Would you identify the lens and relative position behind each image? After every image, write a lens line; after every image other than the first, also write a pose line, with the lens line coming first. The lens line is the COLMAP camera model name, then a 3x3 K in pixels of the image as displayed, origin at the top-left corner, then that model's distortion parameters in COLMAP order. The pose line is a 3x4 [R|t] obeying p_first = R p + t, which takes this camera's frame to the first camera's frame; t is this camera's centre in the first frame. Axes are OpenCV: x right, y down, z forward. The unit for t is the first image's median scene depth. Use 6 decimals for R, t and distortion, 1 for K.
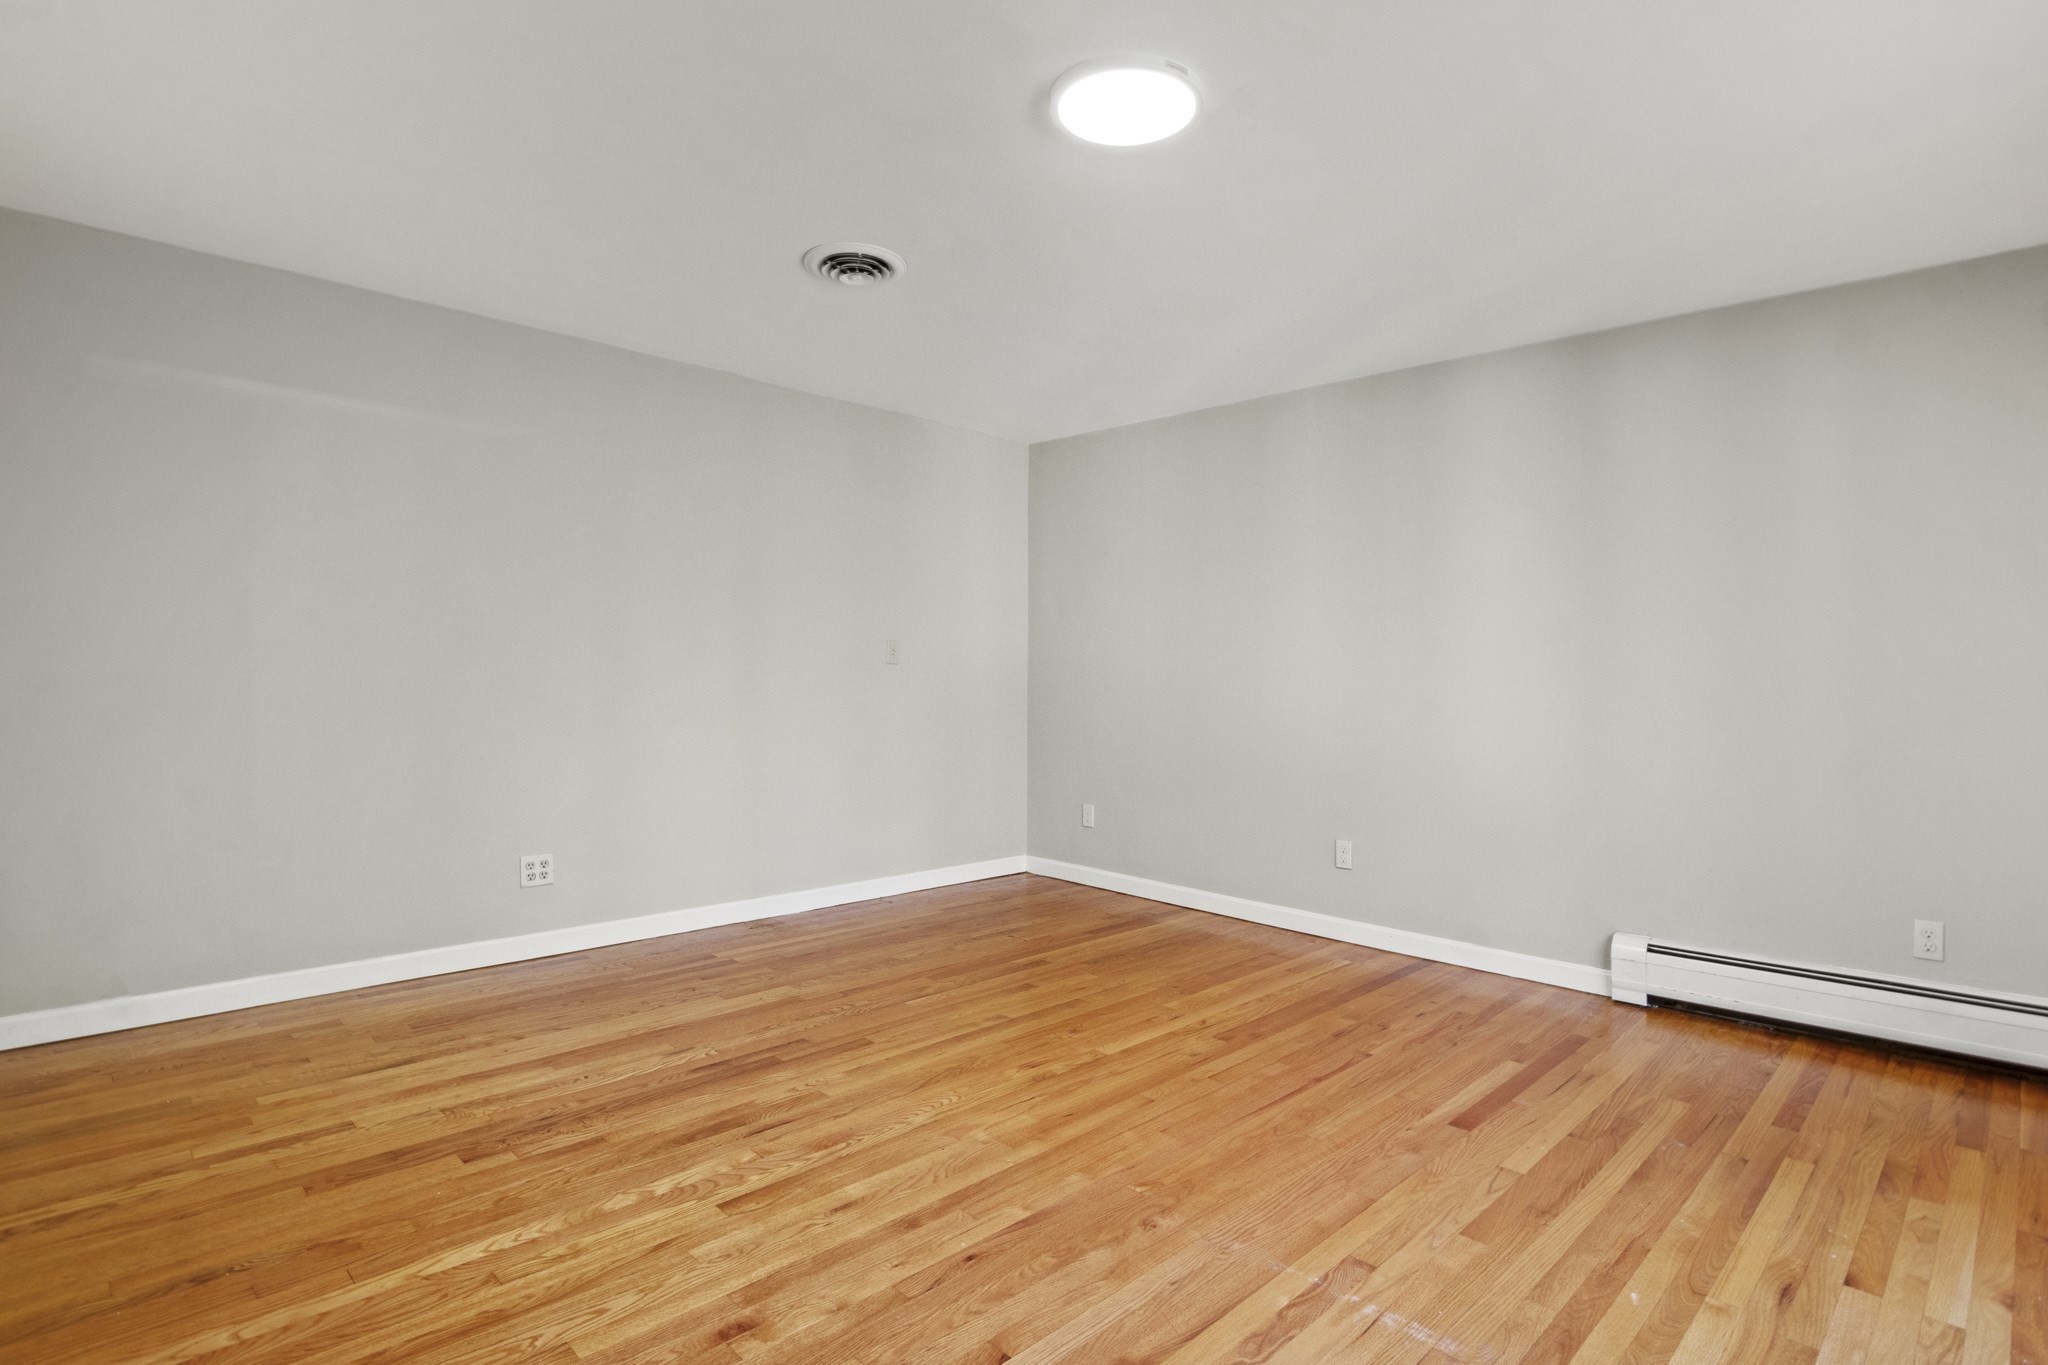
lens RADIAL K [[1024.3, 0, 1046.7], [0, 1024.3, 681.8], [0, 0, 1]] dist [-0.004341, -0.000542]
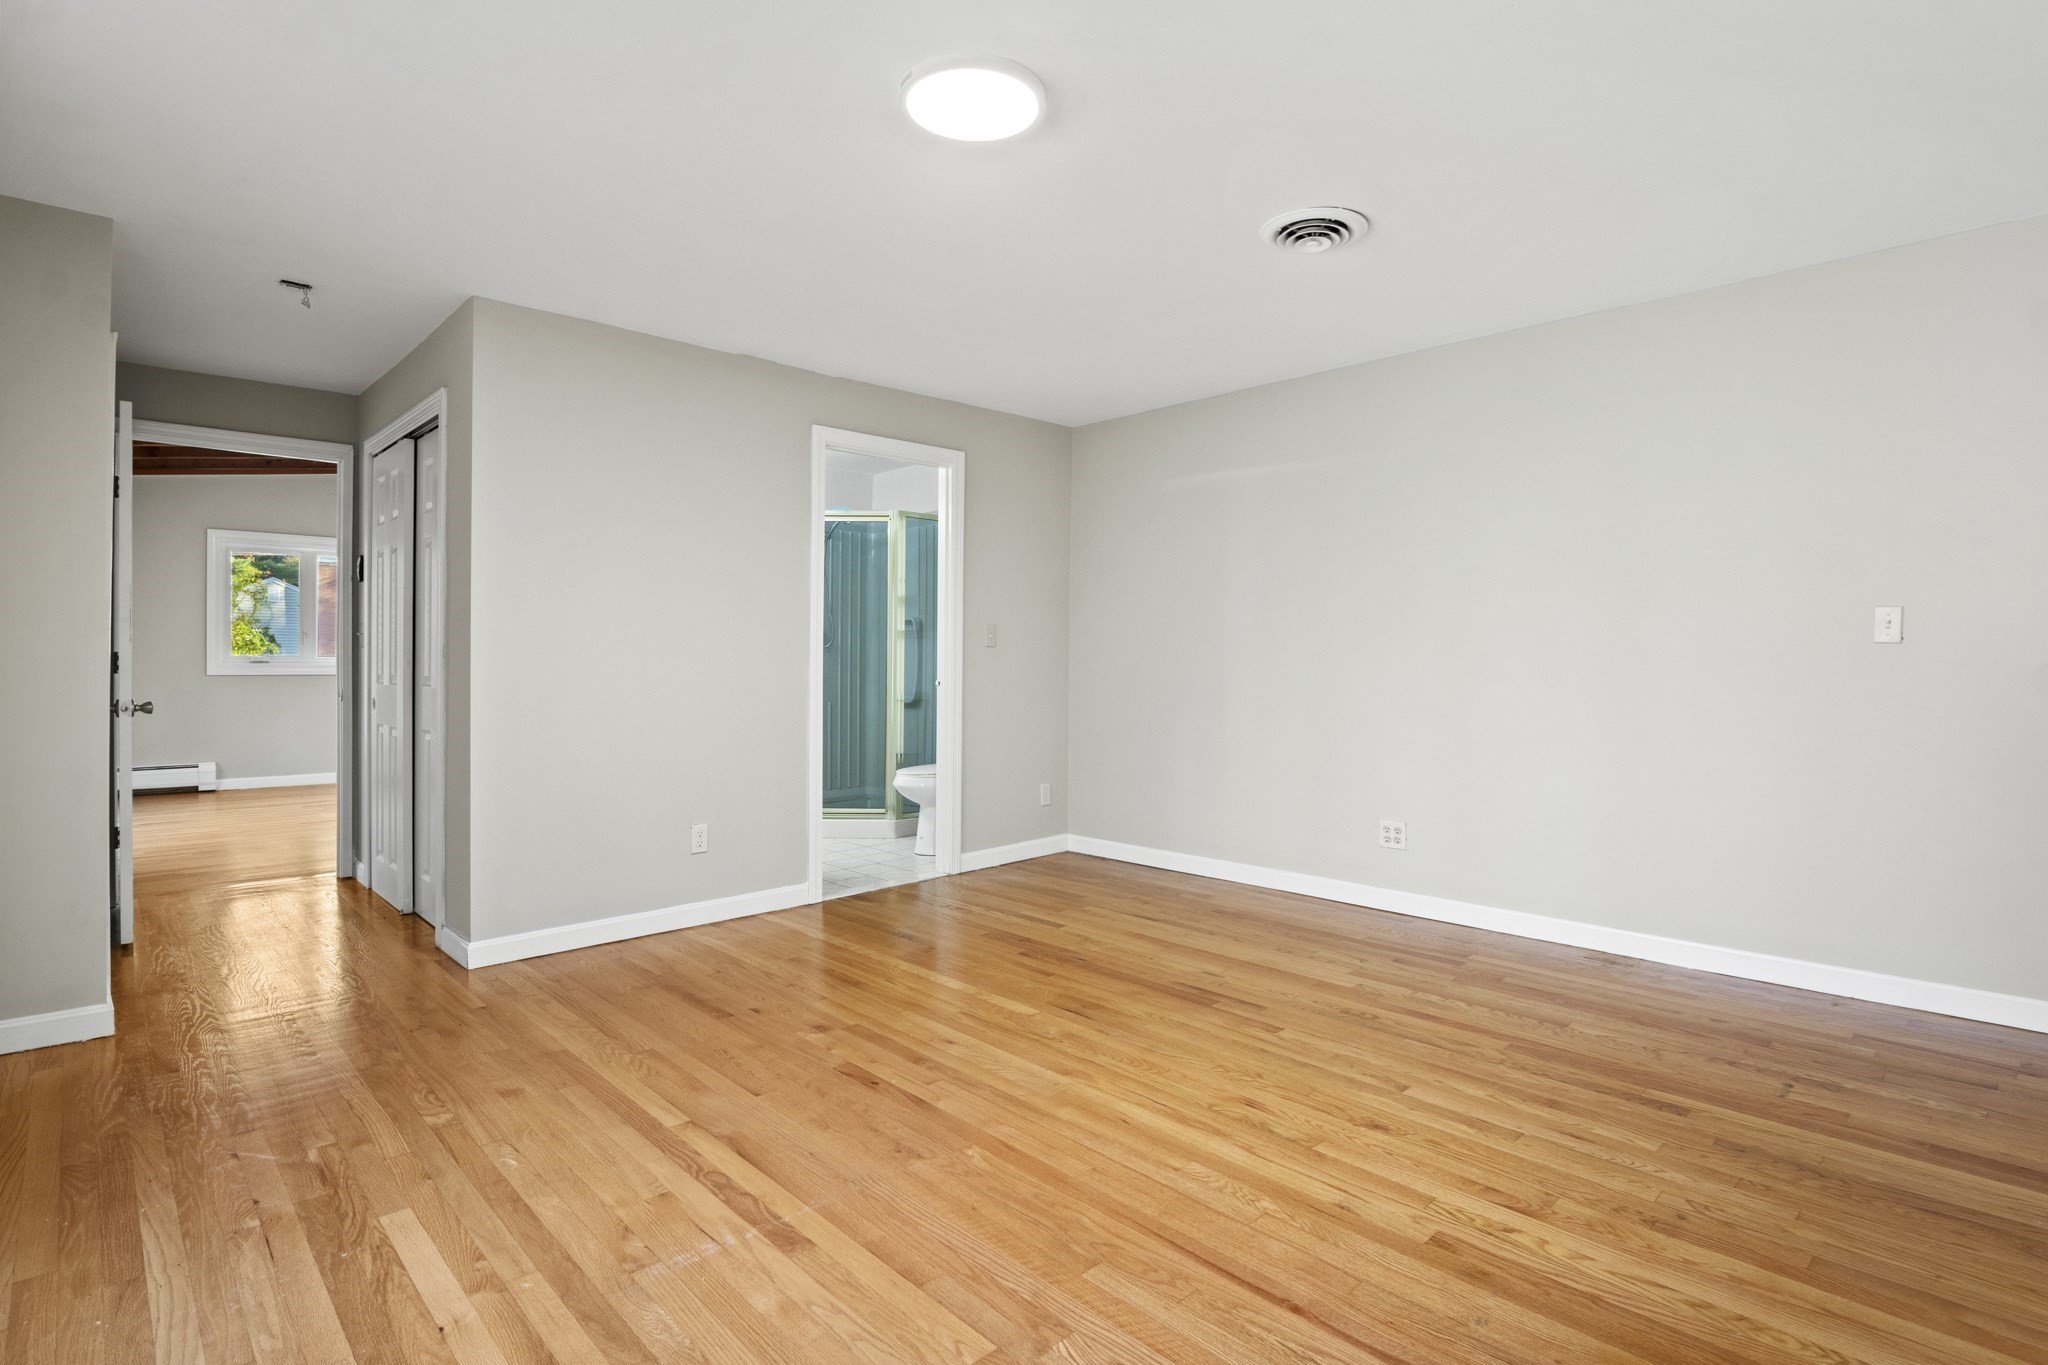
lens RADIAL K [[1010.4, 0, 1027.4], [0, 1010.4, 656.5], [0, 0, 1]] dist [0.006627, -0.008952]
pose [[-0.037066, -0.019819, -0.999116, 0.688608], [-0.003130, 0.999801, -0.019716, 0.009182], [0.999308, 0.002397, -0.037121, 0.671828]]
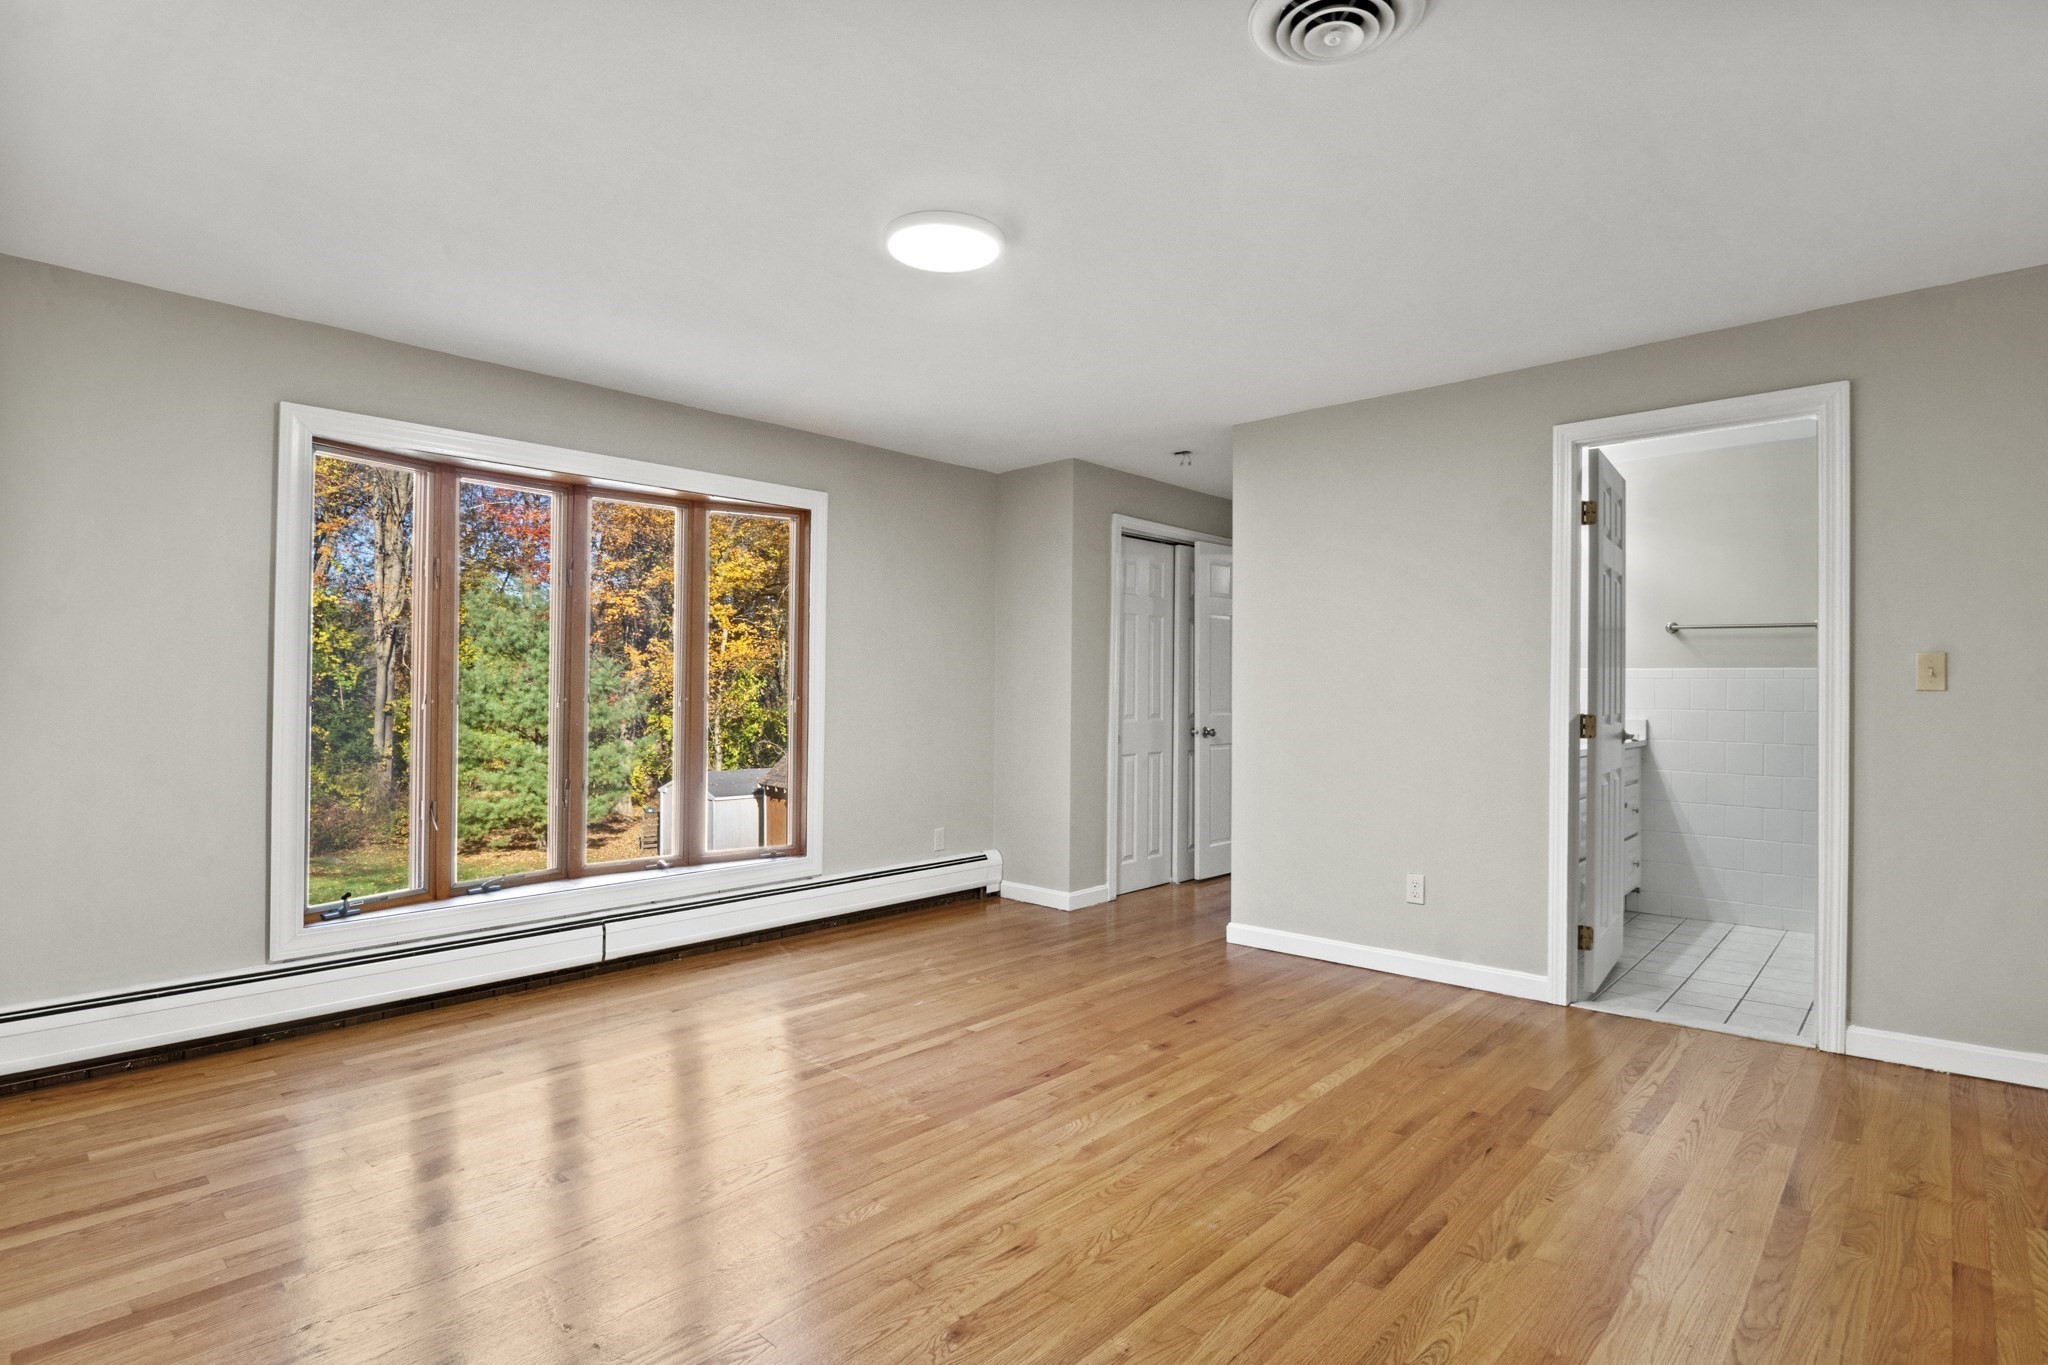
lens RADIAL K [[1001.5, 0, 1033.3], [0, 1001.5, 685.4], [0, 0, 1]] dist [-0.002236, -0.011266]
pose [[-0.999457, -0.017459, -0.027936, 0.001529], [-0.017172, 0.999798, -0.010456, -0.012760], [0.028113, -0.009970, -0.999555, 1.367719]]
